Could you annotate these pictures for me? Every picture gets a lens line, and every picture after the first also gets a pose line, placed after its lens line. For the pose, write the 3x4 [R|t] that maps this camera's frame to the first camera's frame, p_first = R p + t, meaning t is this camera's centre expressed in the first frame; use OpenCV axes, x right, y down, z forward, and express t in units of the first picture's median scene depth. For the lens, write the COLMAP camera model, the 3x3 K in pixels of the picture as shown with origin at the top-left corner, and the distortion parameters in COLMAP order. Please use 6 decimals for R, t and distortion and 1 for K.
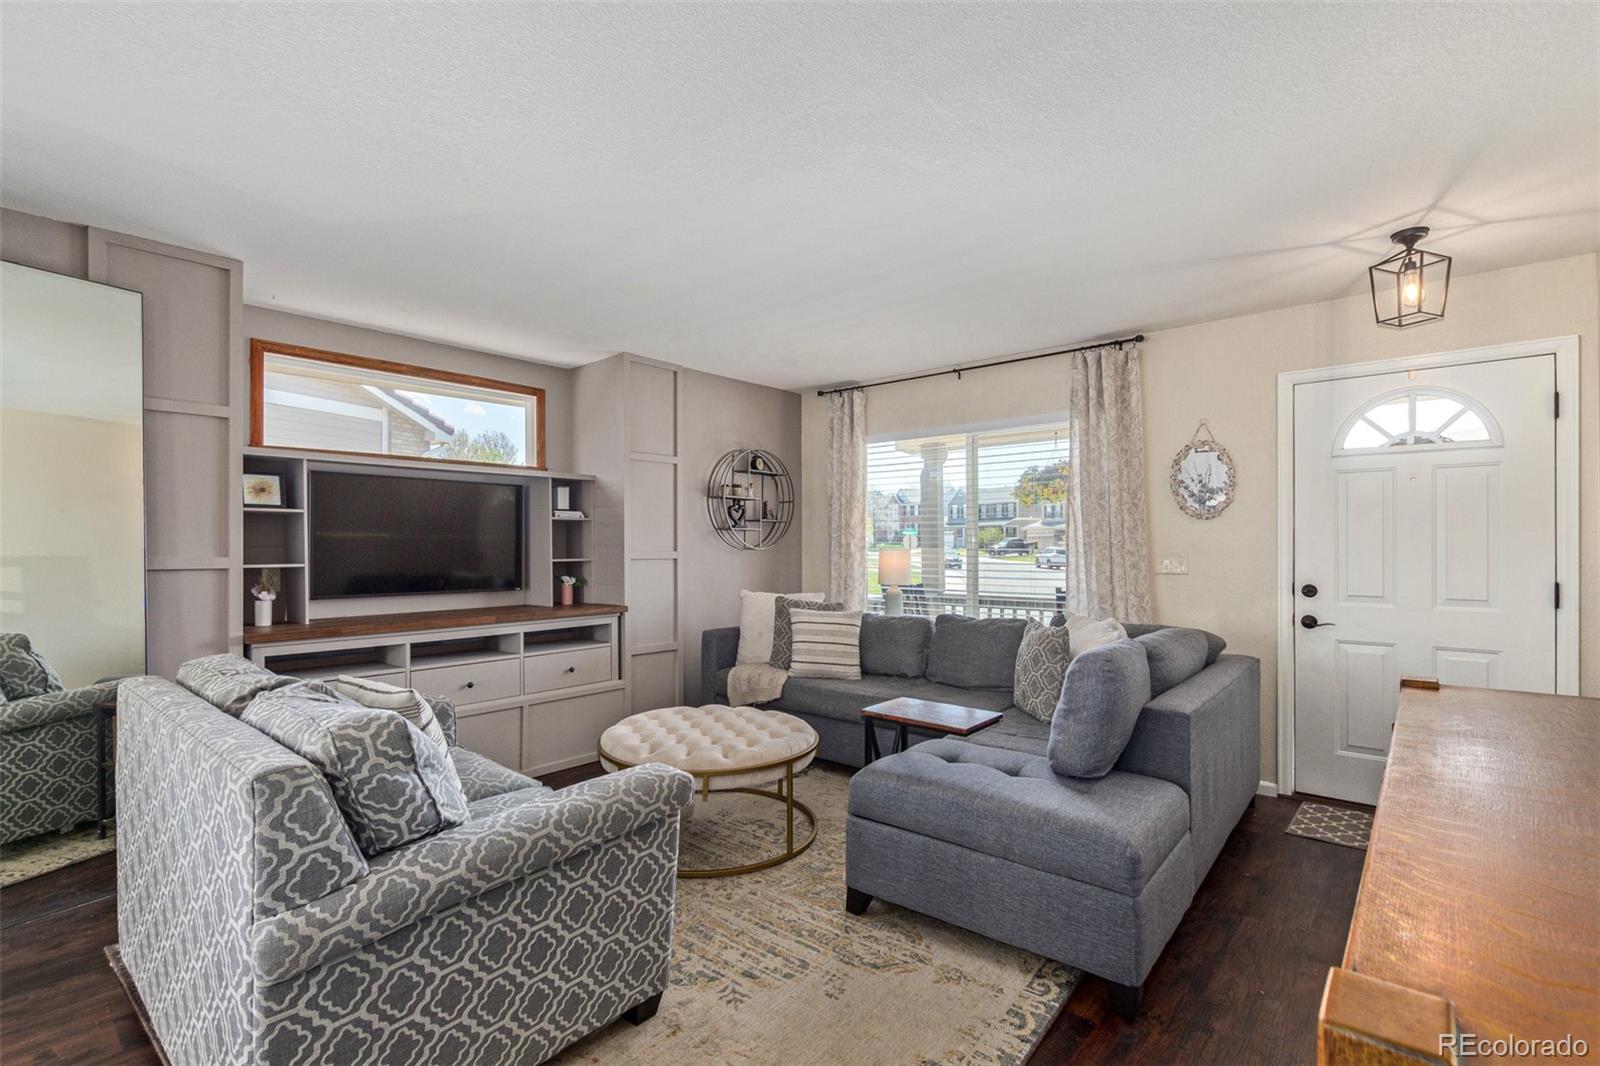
lens RADIAL K [[739.0, 0, 805.2], [0, 739.0, 546.2], [0, 0, 1]] dist [-0.000058, -0.000629]
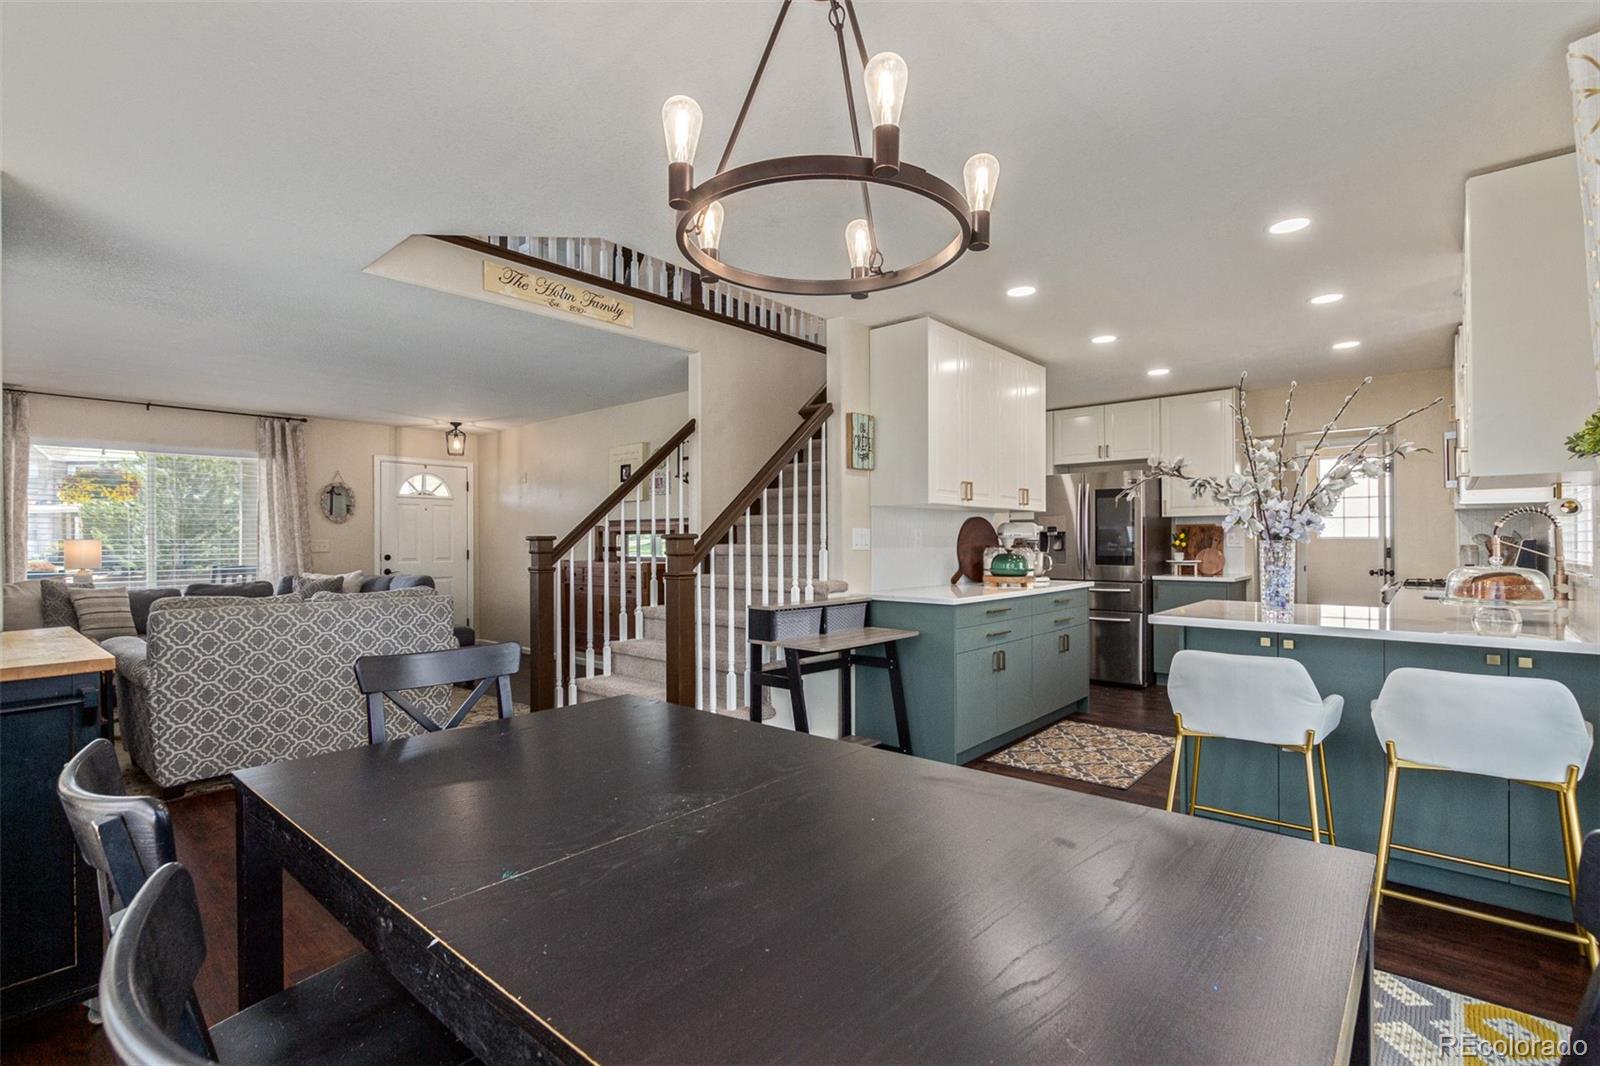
lens RADIAL K [[728.1, 0, 804.4], [0, 728.1, 536.4], [0, 0, 1]] dist [0.000935, -0.000943]
pose [[0.006046, 0.005773, 0.999965, -1.189130], [0.006433, 0.999962, -0.005812, 0.015212], [-0.999961, 0.006468, 0.006009, -0.198244]]
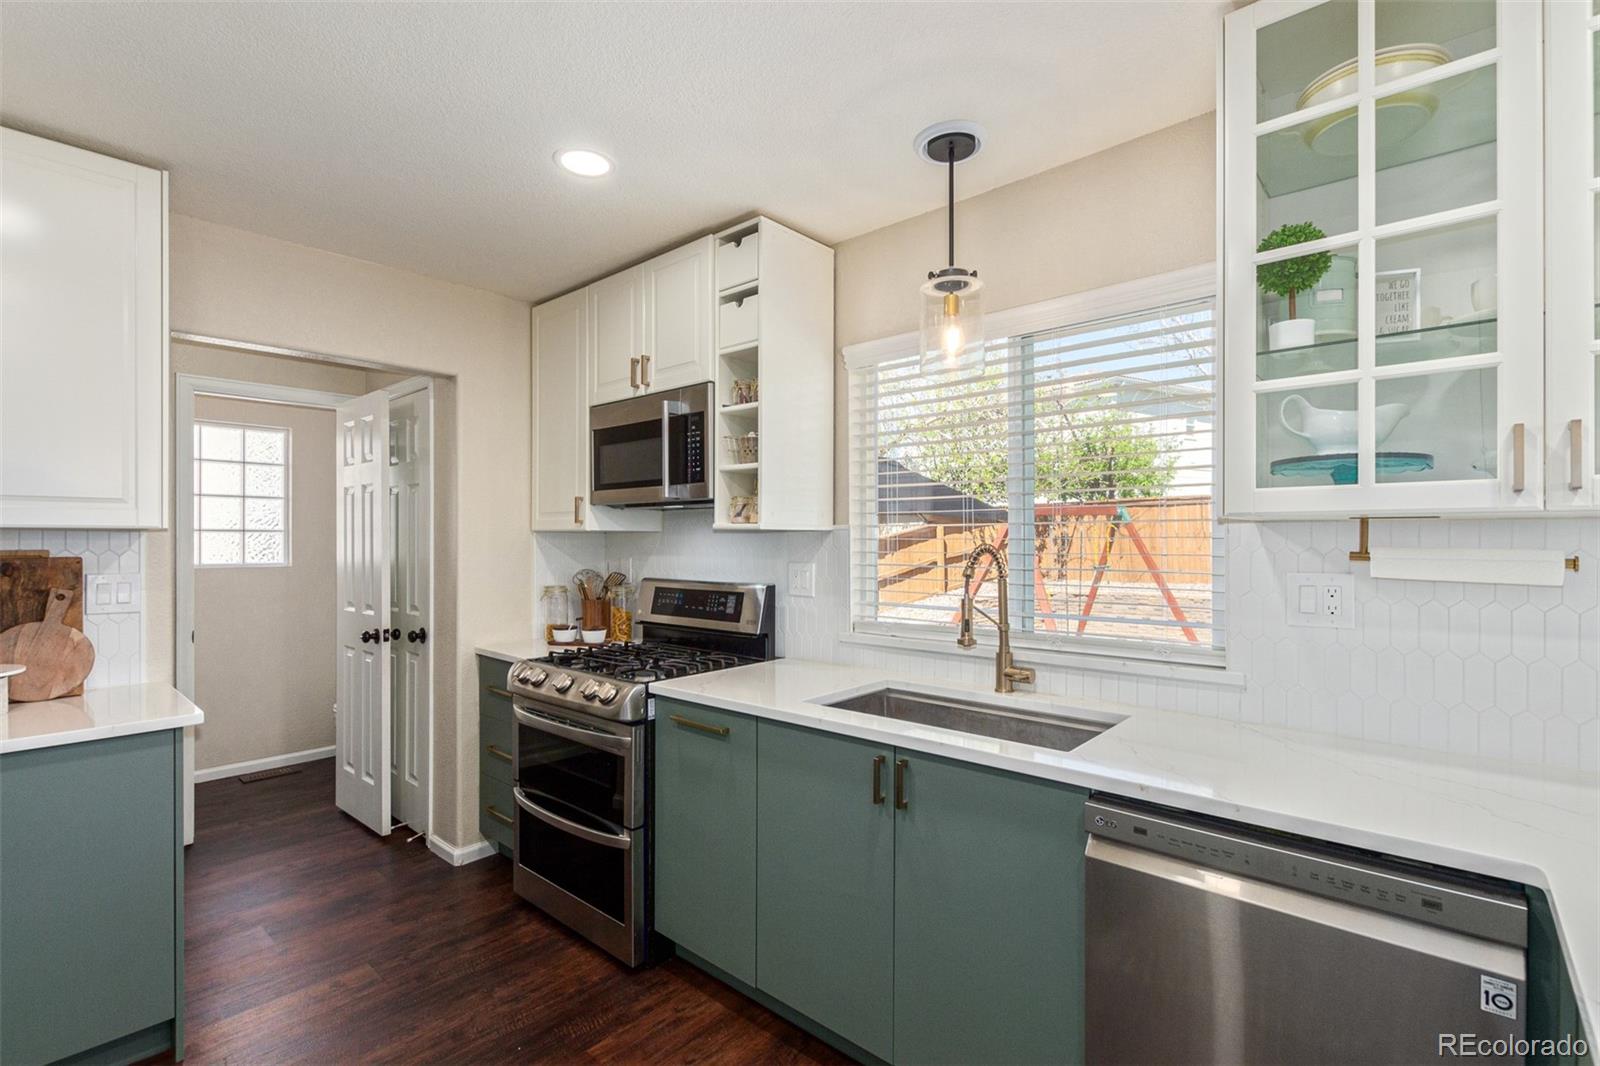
lens RADIAL K [[724.5, 0, 804.6], [0, 724.5, 537.8], [0, 0, 1]] dist [-0.001924, 0.000114]
pose [[-0.999928, 0.002844, 0.011687, -0.279455], [0.002871, 0.999993, 0.002284, -0.019970], [-0.011681, 0.002318, -0.999929, -0.509887]]
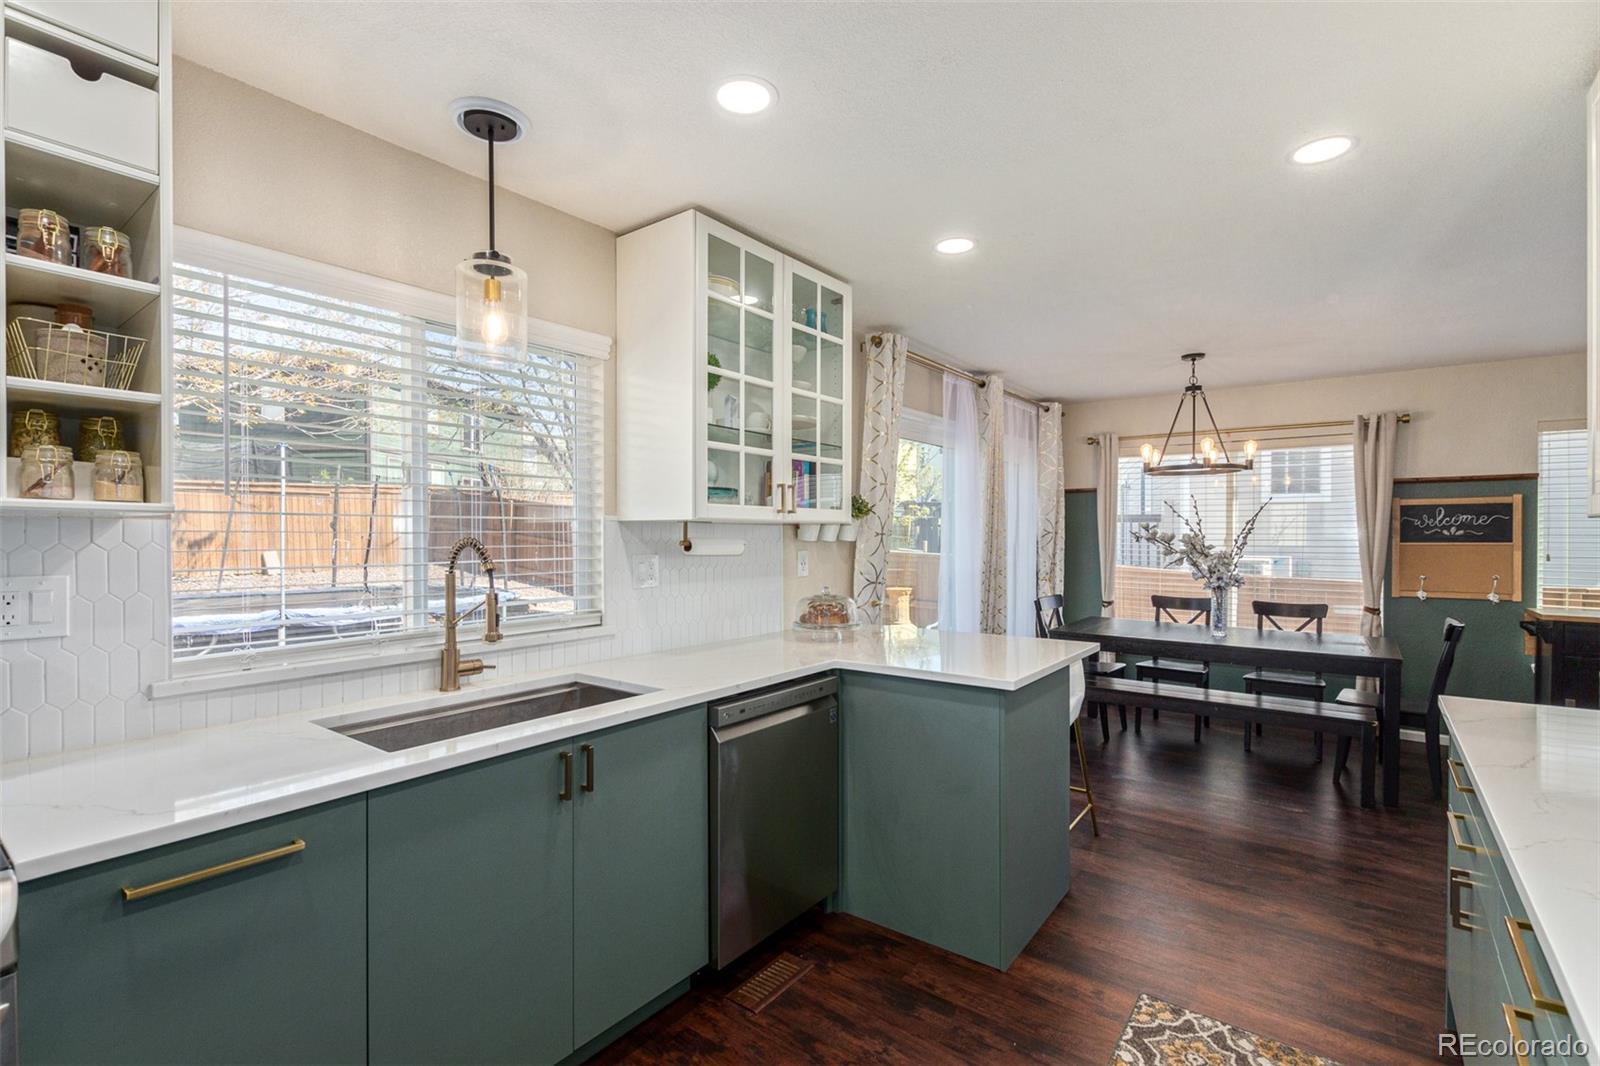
lens RADIAL K [[728.1, 0, 804.4], [0, 728.1, 536.4], [0, 0, 1]] dist [0.000935, -0.000943]
pose [[0.059036, 0.003712, -0.998249, 0.075019], [-0.004504, 0.999984, 0.003452, -0.017930], [0.998246, 0.004292, 0.059052, -0.794028]]
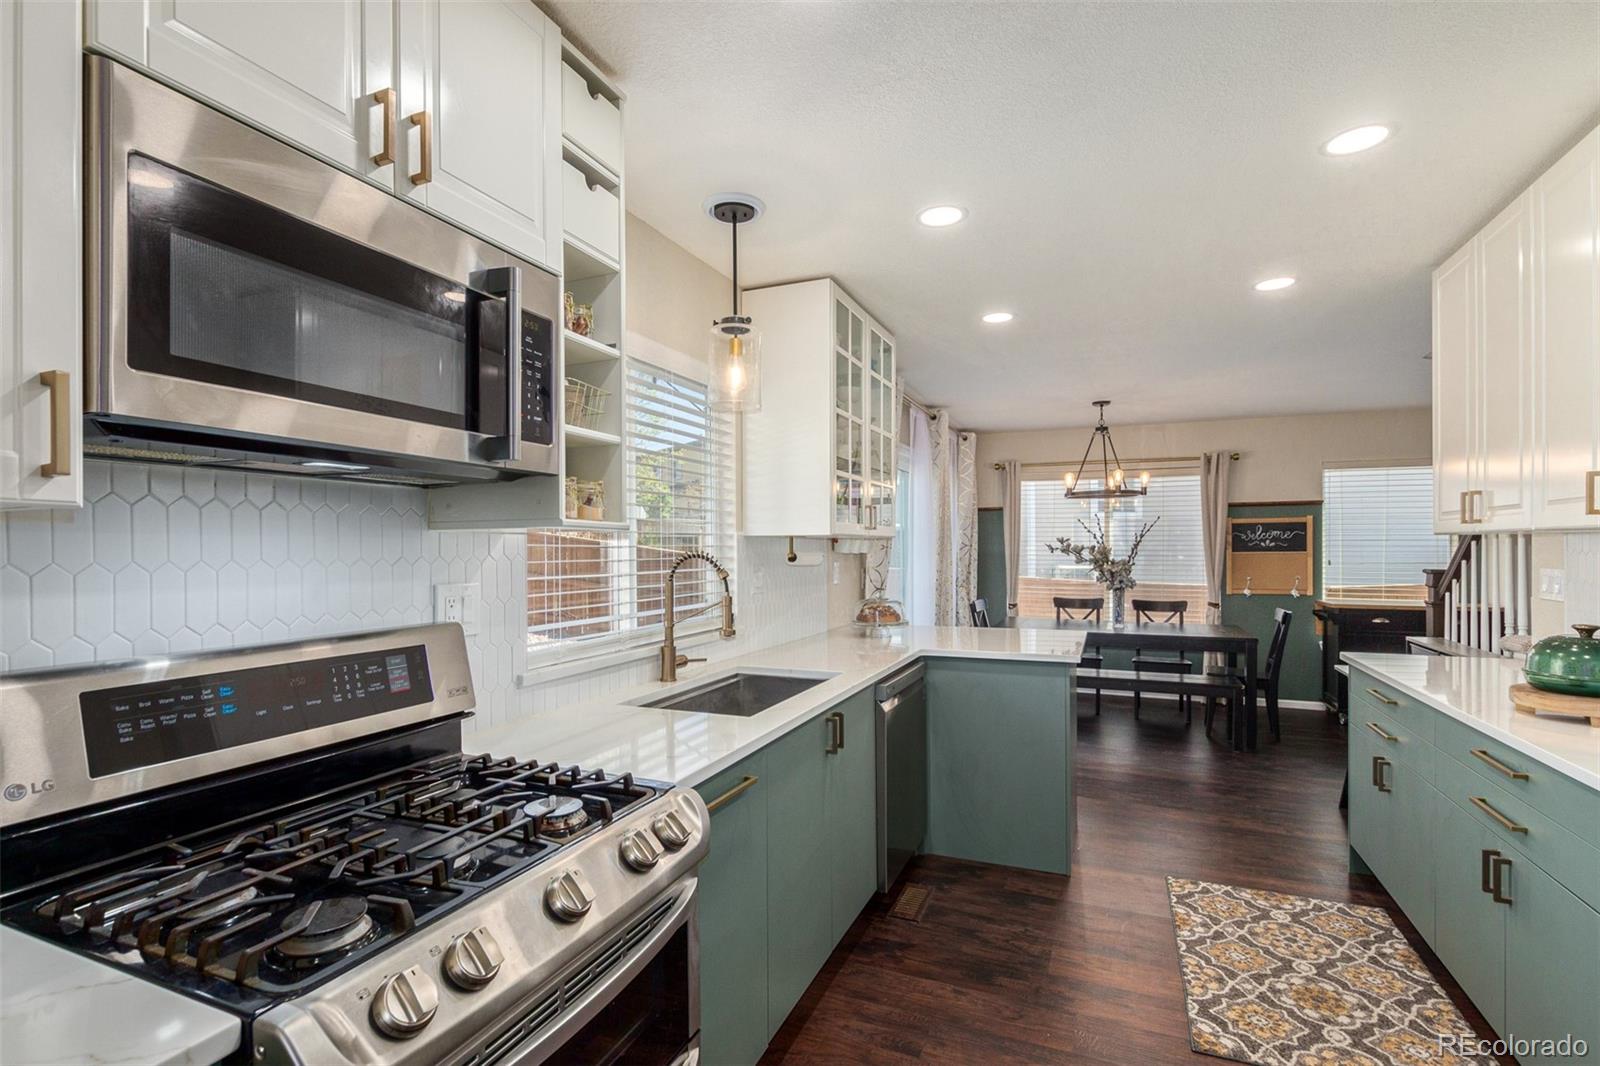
lens RADIAL K [[739.0, 0, 805.2], [0, 739.0, 546.2], [0, 0, 1]] dist [-0.000058, -0.000629]
pose [[0.302796, -0.002069, -0.953053, 0.155999], [-0.000804, 0.999997, -0.002426, -0.016125], [0.953055, 0.001501, 0.302794, -1.066283]]
